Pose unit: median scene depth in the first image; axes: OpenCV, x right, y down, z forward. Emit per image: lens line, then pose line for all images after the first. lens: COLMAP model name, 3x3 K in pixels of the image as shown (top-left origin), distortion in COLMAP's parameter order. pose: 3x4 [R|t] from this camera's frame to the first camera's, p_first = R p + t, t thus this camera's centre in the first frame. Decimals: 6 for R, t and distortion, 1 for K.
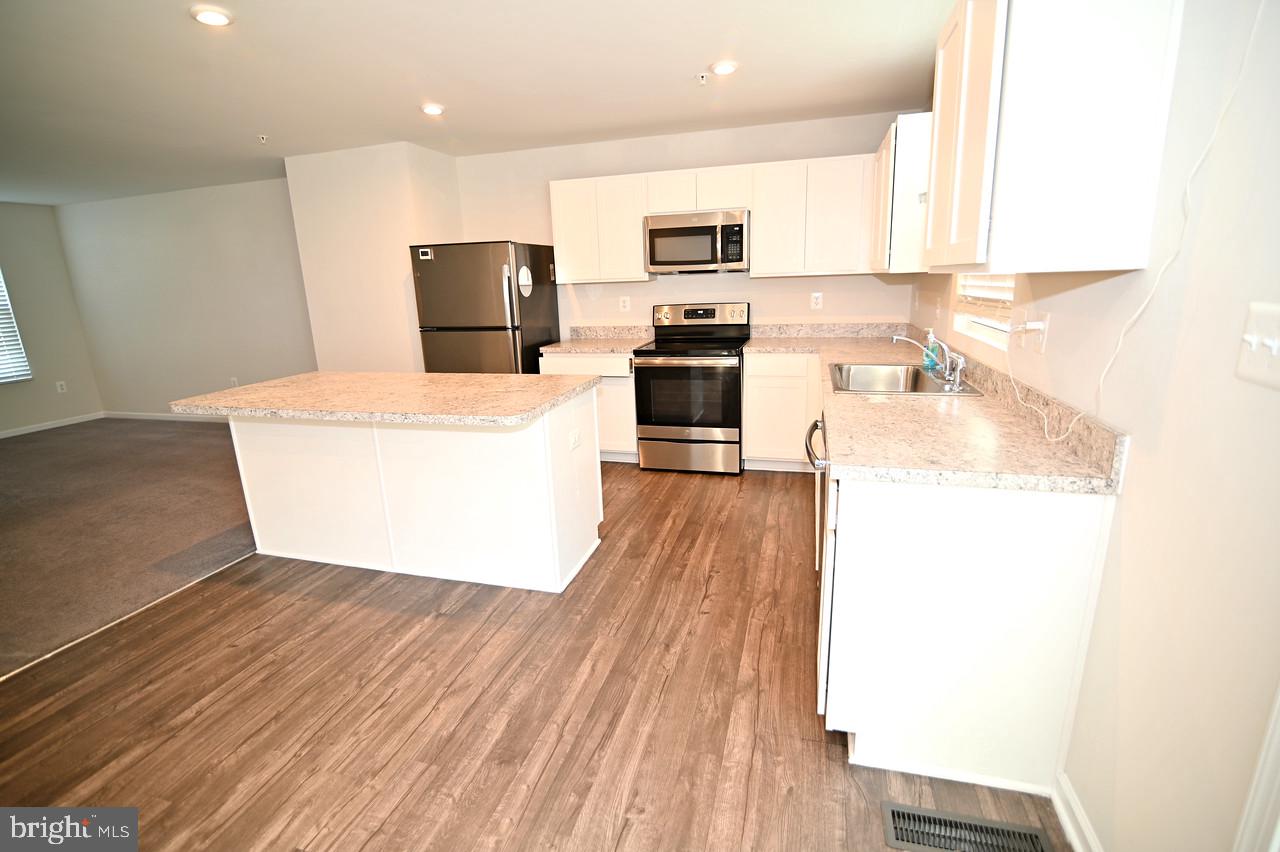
lens RADIAL K [[584.8, 0, 637.8], [0, 584.8, 426.6], [0, 0, 1]] dist [-0.018314, 0.000764]
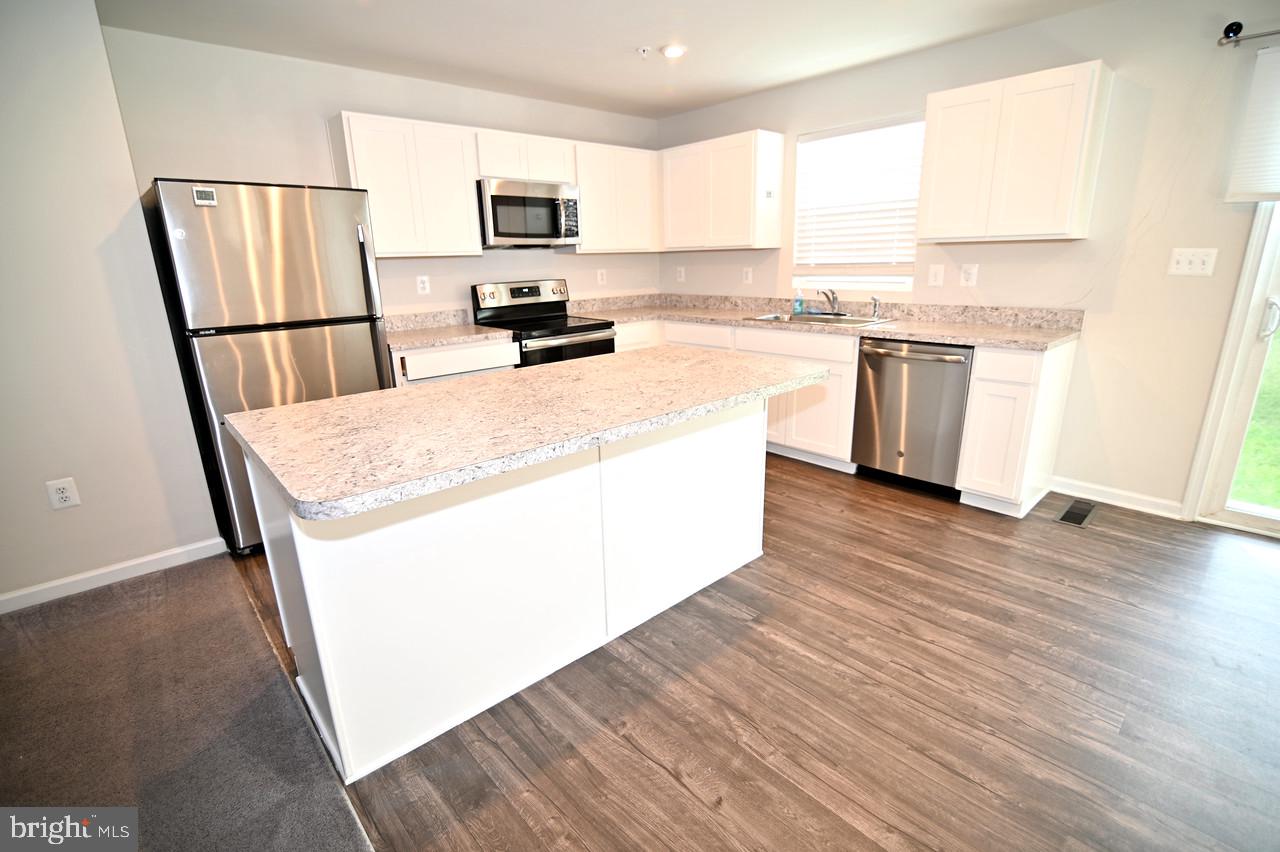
lens RADIAL K [[584.8, 0, 634.8], [0, 584.8, 426.3], [0, 0, 1]] dist [-0.018314, 0.000764]
pose [[0.528486, -0.214492, 0.821399, -0.672735], [0.214346, 0.969921, 0.115366, -0.059665], [-0.821437, 0.115095, 0.558565, 0.389312]]
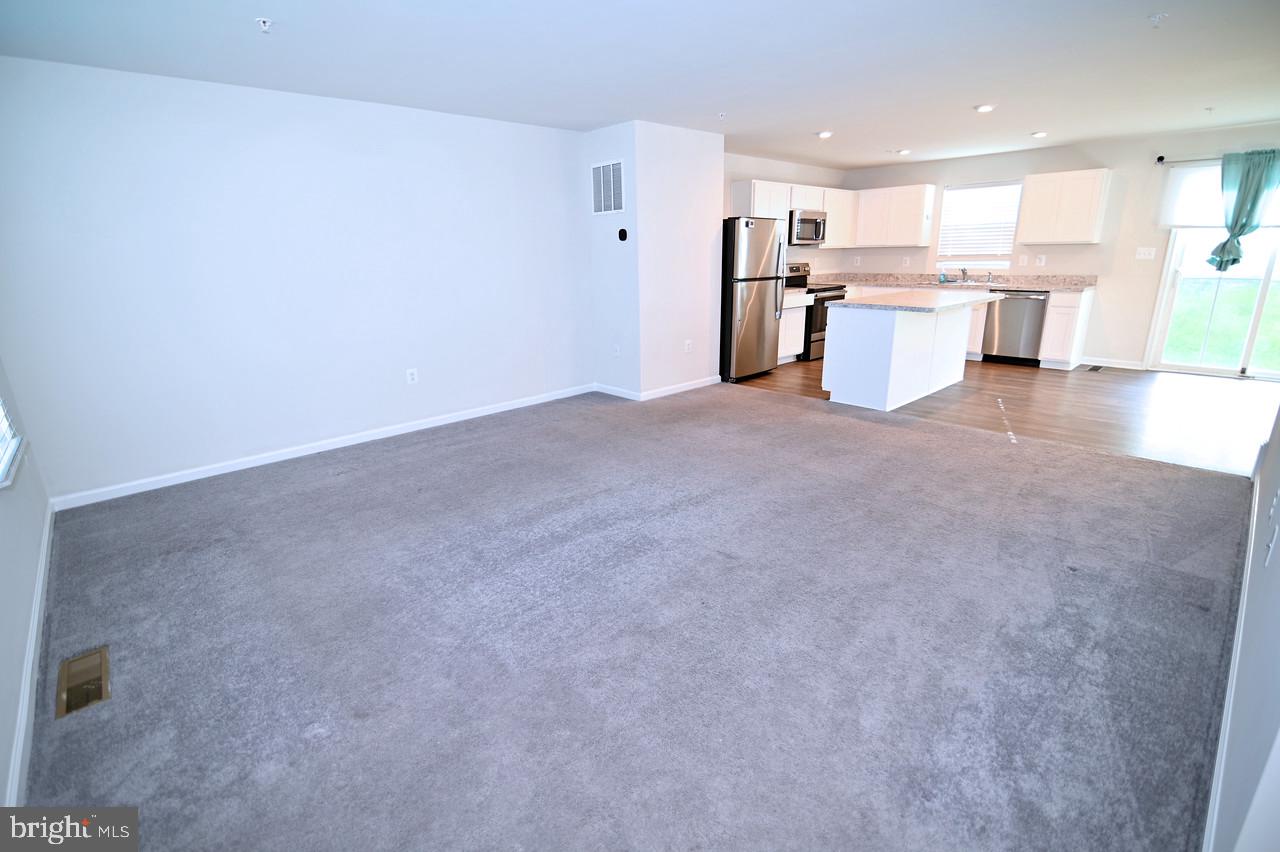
lens RADIAL K [[584.8, 0, 630.2], [0, 584.8, 422.6], [0, 0, 1]] dist [-0.018314, 0.000764]
pose [[0.513413, -0.215426, 0.830662, -1.819678], [0.214657, 0.969444, 0.118744, -0.069410], [-0.830861, 0.117343, 0.543968, 0.567087]]
